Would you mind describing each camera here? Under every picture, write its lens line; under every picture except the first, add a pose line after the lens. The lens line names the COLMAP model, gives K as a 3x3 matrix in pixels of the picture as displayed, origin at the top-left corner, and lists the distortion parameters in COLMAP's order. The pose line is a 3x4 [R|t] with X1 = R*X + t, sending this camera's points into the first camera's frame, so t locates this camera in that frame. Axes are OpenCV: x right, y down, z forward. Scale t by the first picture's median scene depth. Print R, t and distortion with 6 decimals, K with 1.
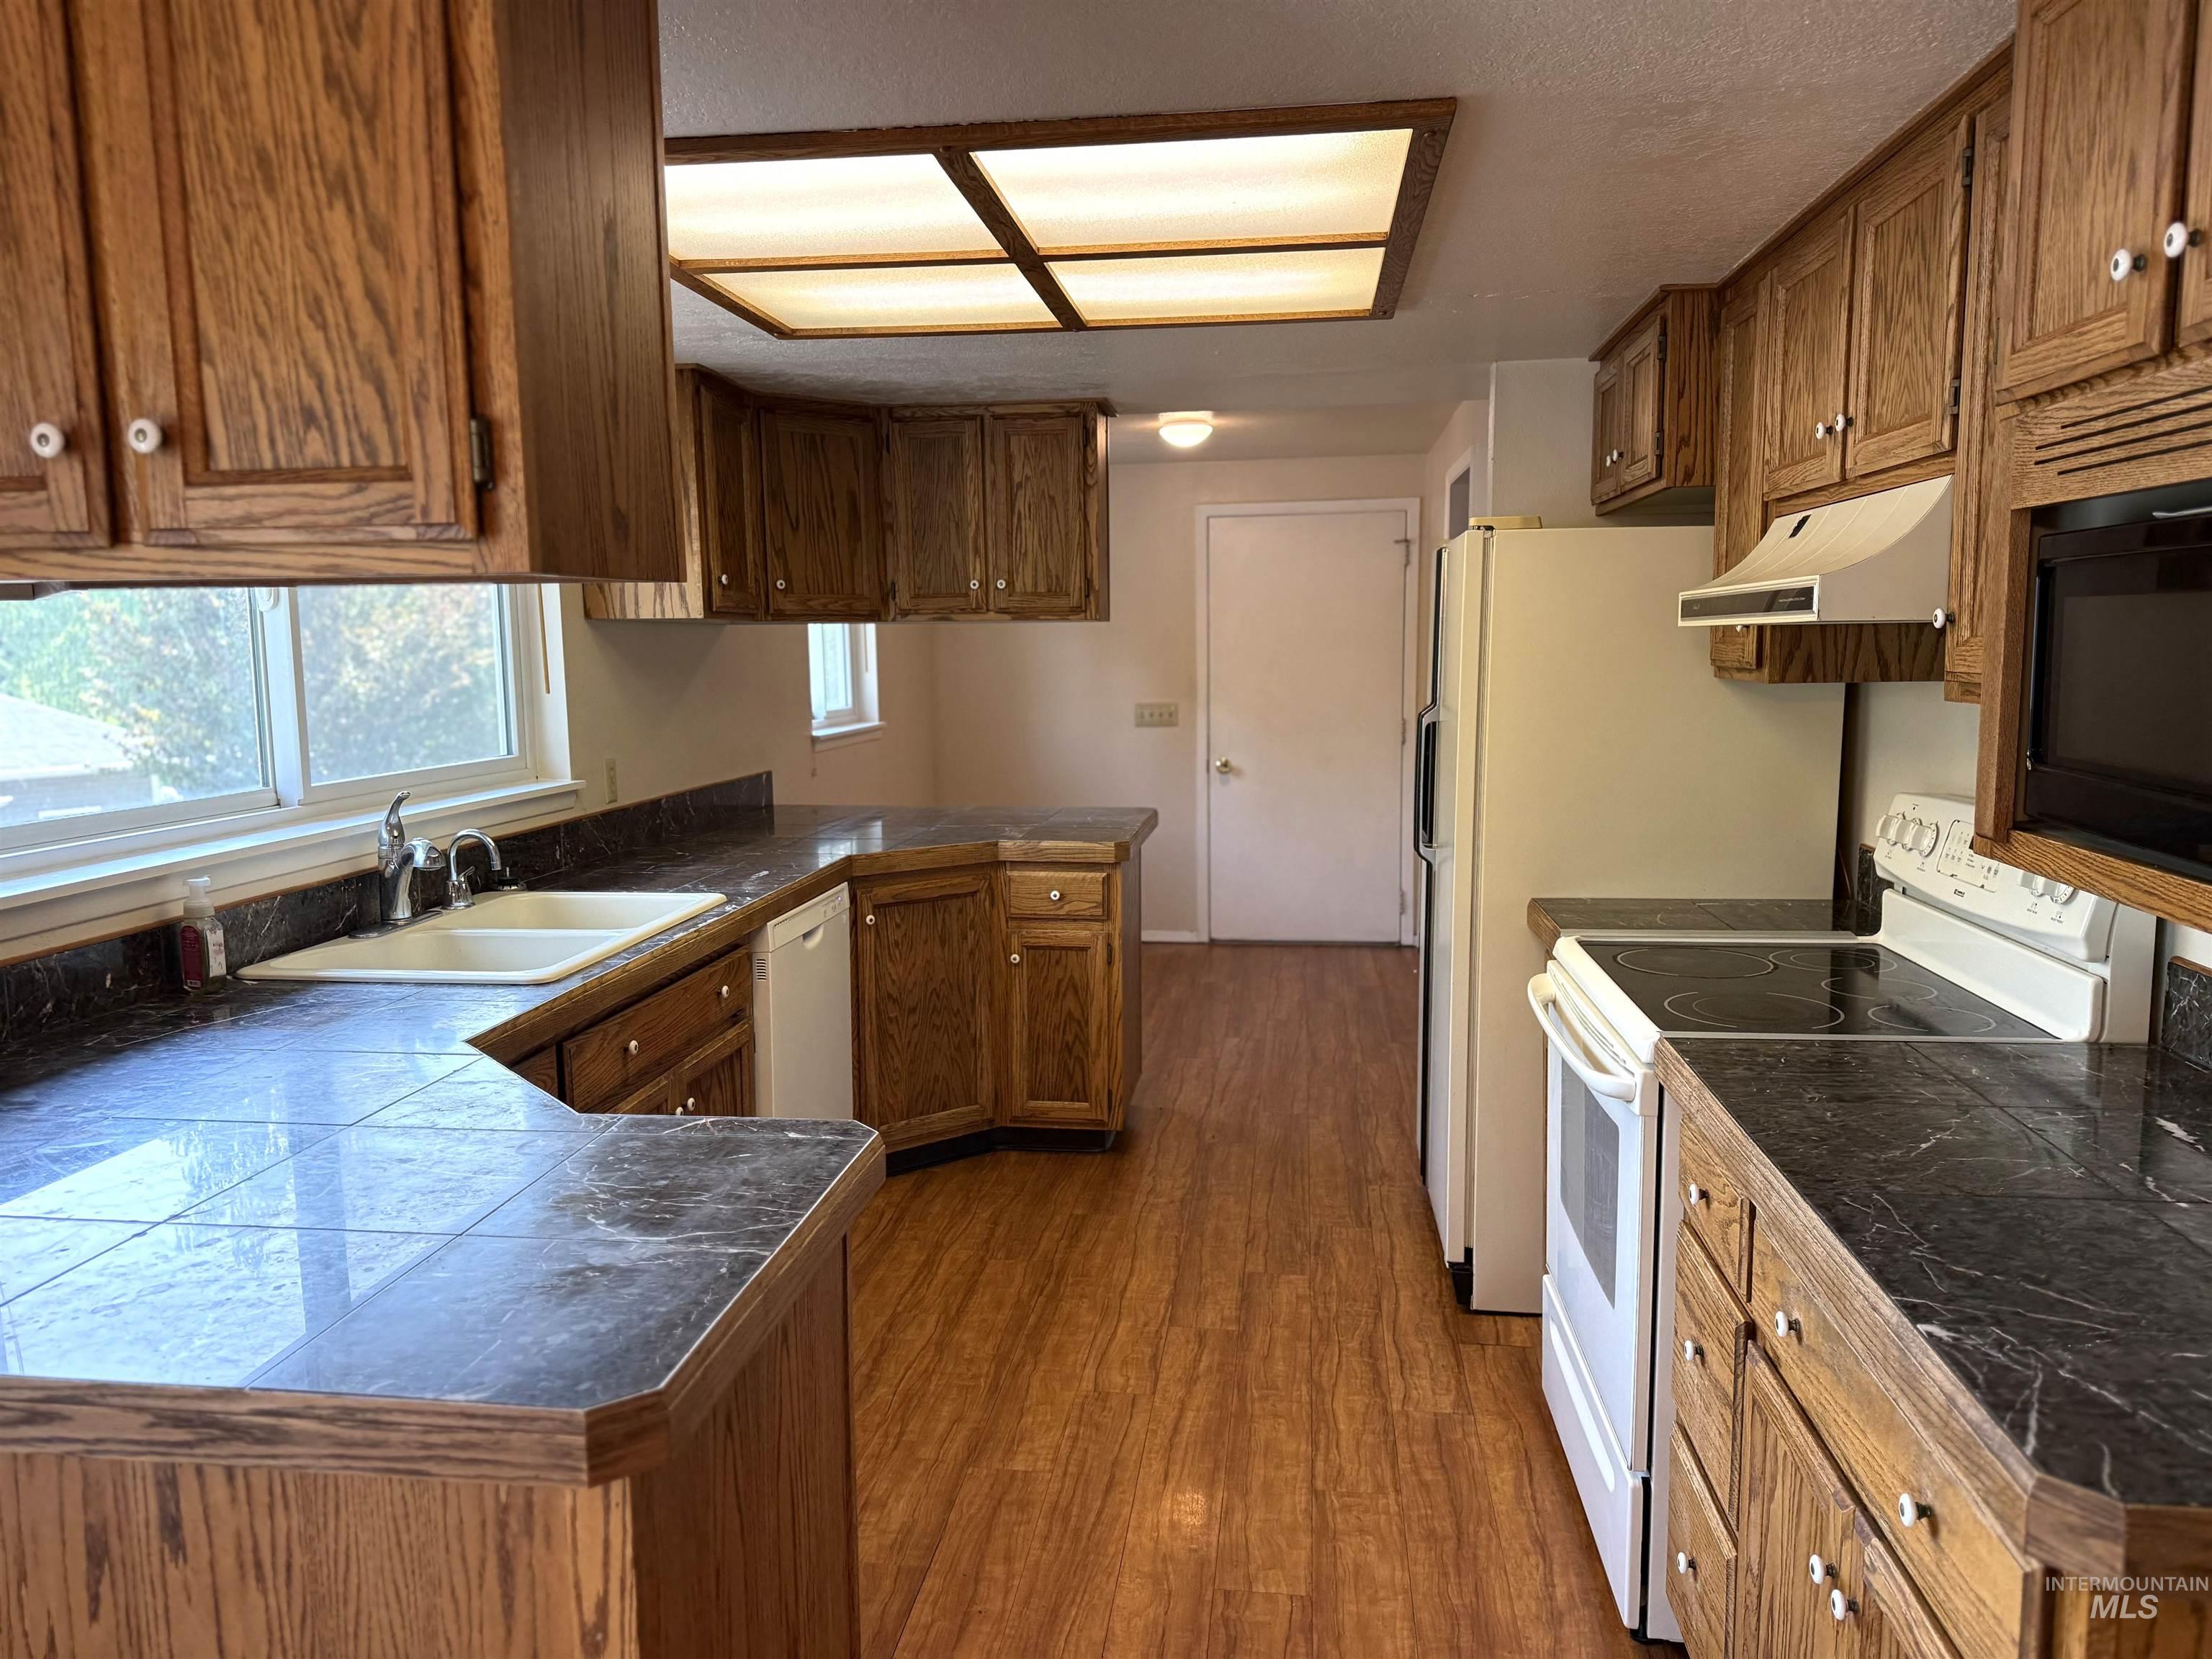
lens RADIAL K [[1556.5, 0, 1085.3], [0, 1556.5, 858.3], [0, 0, 1]] dist [0.072473, -0.079737]
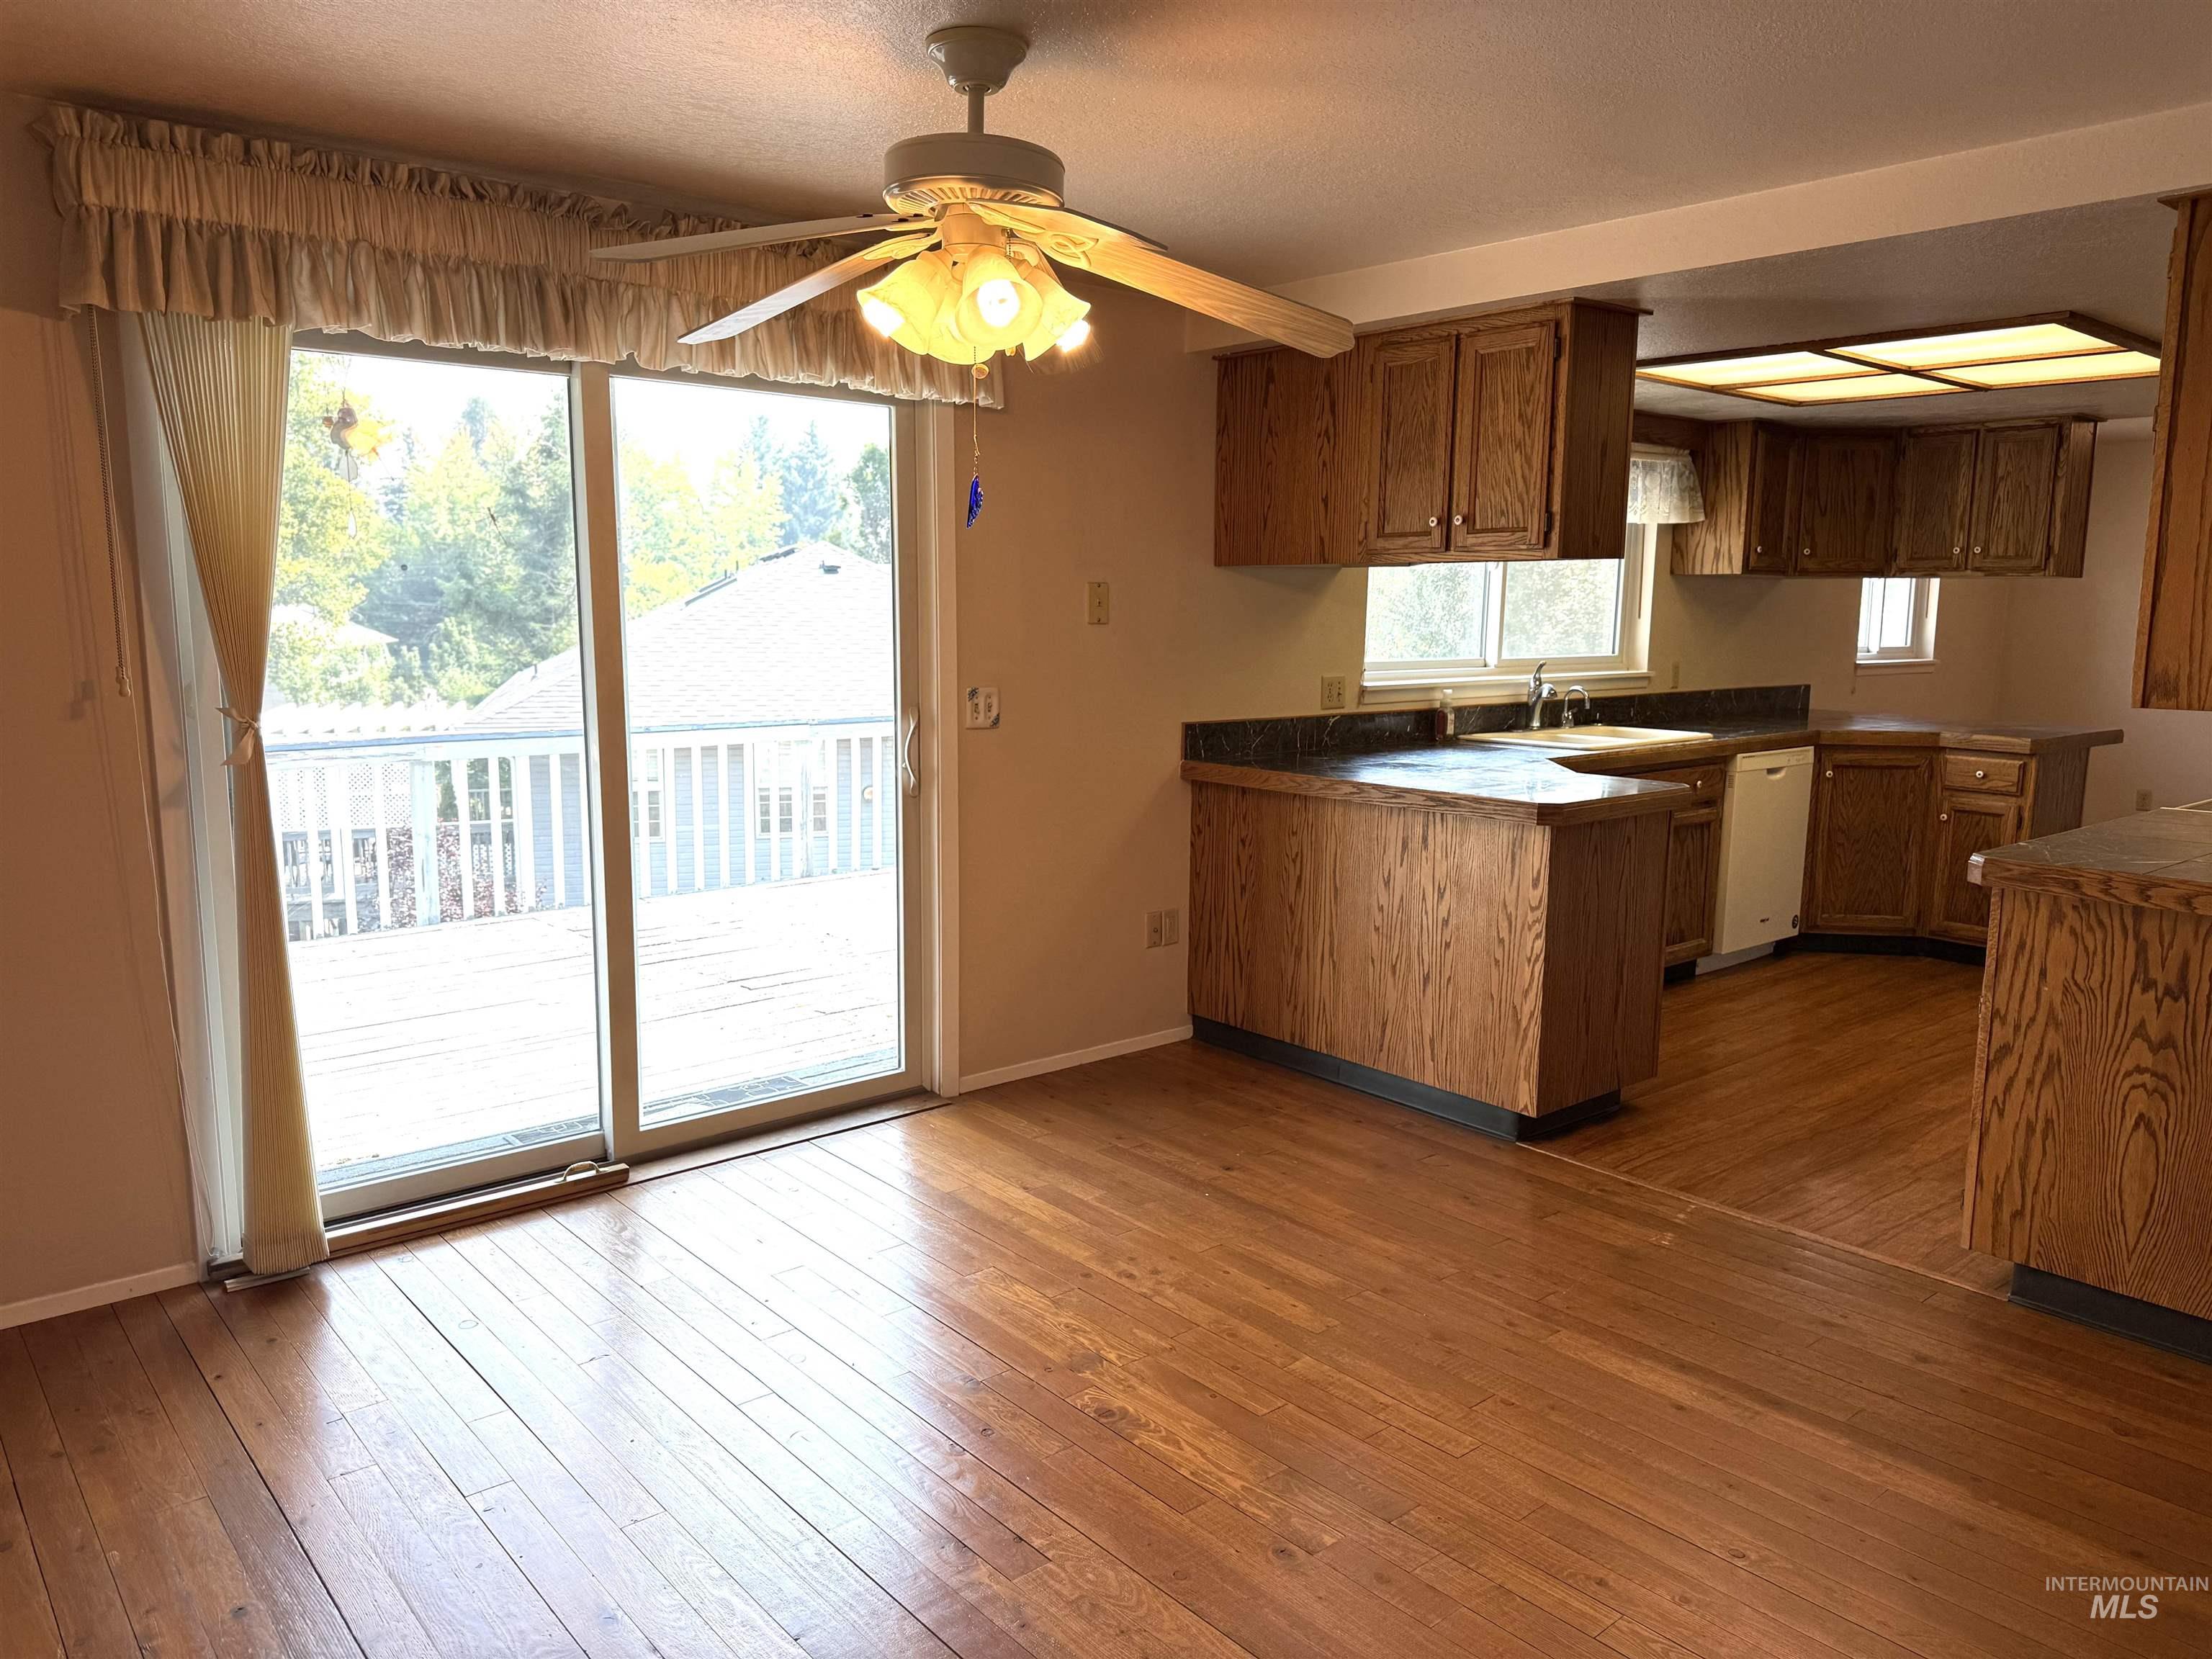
lens RADIAL K [[1556.5, 0, 1128.1], [0, 1556.5, 840.0], [0, 0, 1]] dist [0.072473, -0.079737]
pose [[0.758600, 0.119394, -0.640525, 0.355345], [-0.109892, 0.992430, 0.054841, 0.100377], [0.642223, 0.028786, 0.765977, -0.647335]]
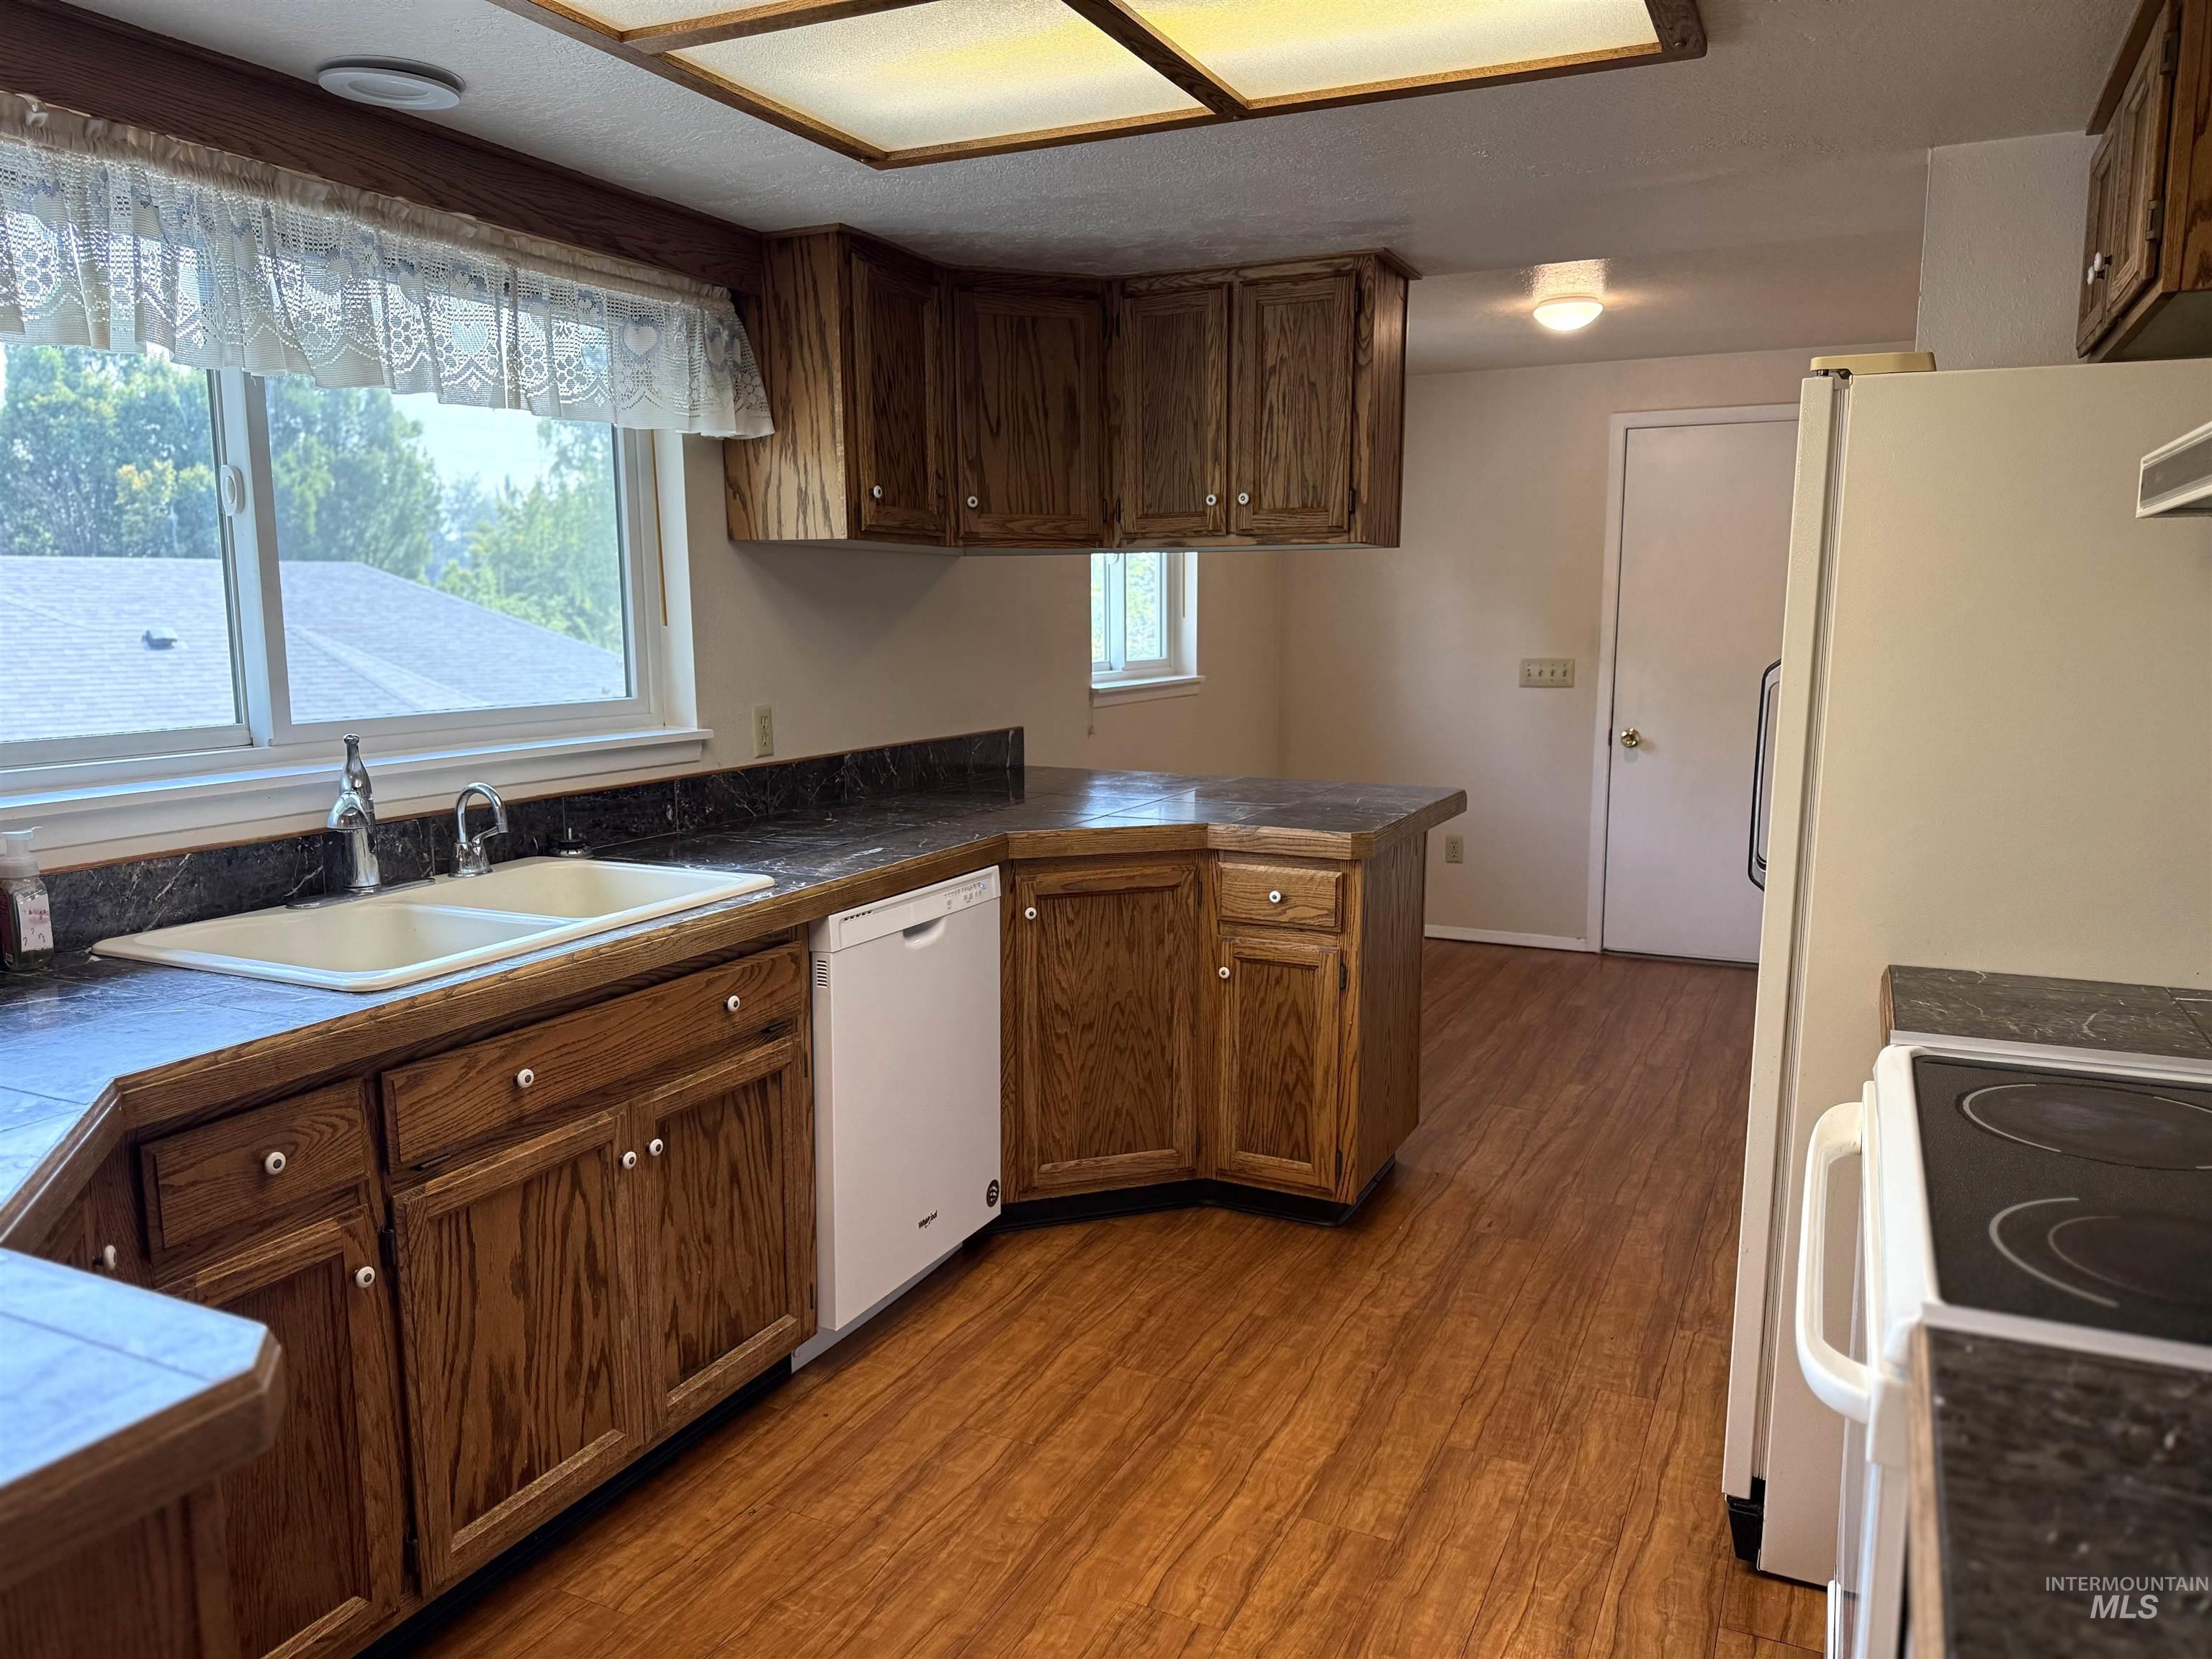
lens RADIAL K [[1556.5, 0, 1098.7], [0, 1556.5, 855.8], [0, 0, 1]] dist [0.072473, -0.079737]
pose [[0.950210, 0.058223, -0.306122, 0.151420], [-0.050706, 0.998186, 0.032459, -0.019859], [0.307456, -0.015321, 0.951439, 0.258829]]
